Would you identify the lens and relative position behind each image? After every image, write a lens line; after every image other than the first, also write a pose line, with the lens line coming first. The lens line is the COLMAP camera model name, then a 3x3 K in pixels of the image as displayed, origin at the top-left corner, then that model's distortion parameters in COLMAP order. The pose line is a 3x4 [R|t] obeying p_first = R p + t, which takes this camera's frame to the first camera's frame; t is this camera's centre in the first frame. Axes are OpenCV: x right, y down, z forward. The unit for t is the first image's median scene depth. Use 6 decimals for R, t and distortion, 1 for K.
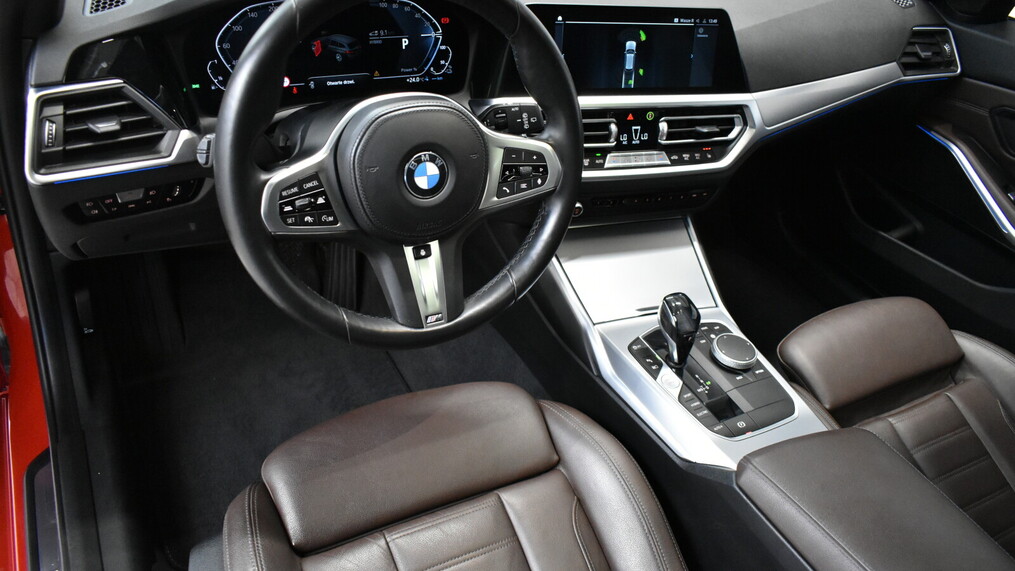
lens RADIAL K [[769.4, 0, 507.5], [0, 769.4, 285.5], [0, 0, 1]] dist [-0.028925, 0.010567]
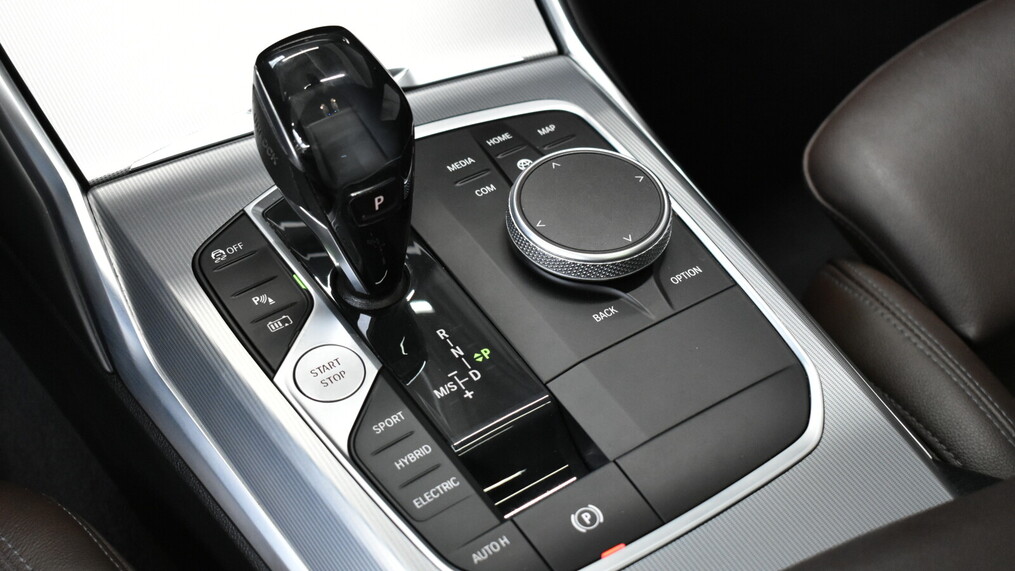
lens RADIAL K [[1417.9, 0, 507.5], [0, 1417.9, 285.5], [0, 0, 1]] dist [-0.006562, -0.006755]
pose [[0.988873, -0.147952, -0.015480, 0.267228], [0.148440, 0.974575, 0.167838, 0.021800], [-0.009745, -0.168268, 0.985693, 0.495719]]
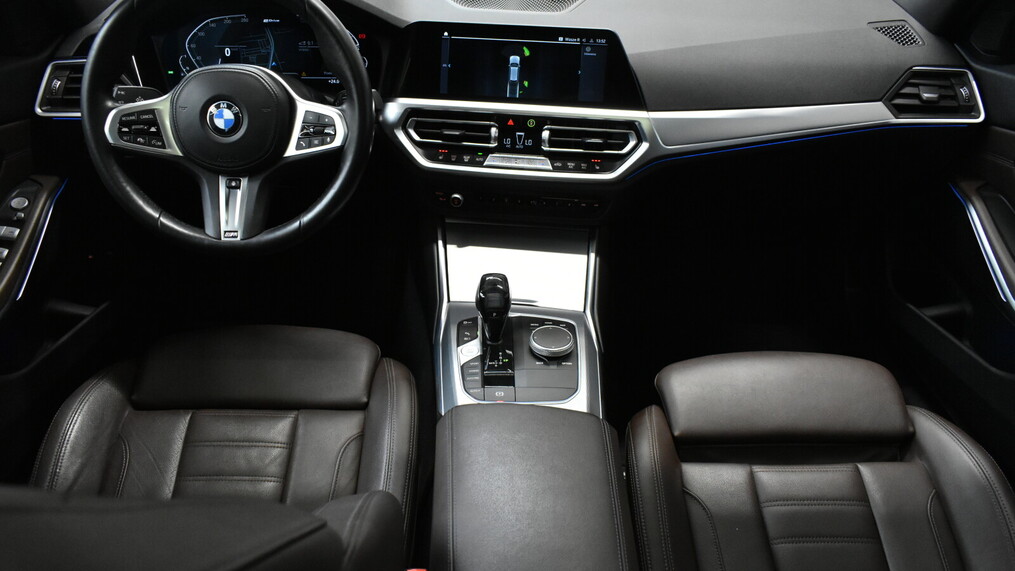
lens RADIAL K [[769.4, 0, 507.5], [0, 769.4, 285.5], [0, 0, 1]] dist [-0.028925, 0.010567]
pose [[0.886111, 0.122420, -0.447013, 0.682195], [-0.193028, 0.974335, -0.115805, 0.141172], [0.421364, 0.188902, 0.887000, 0.053285]]
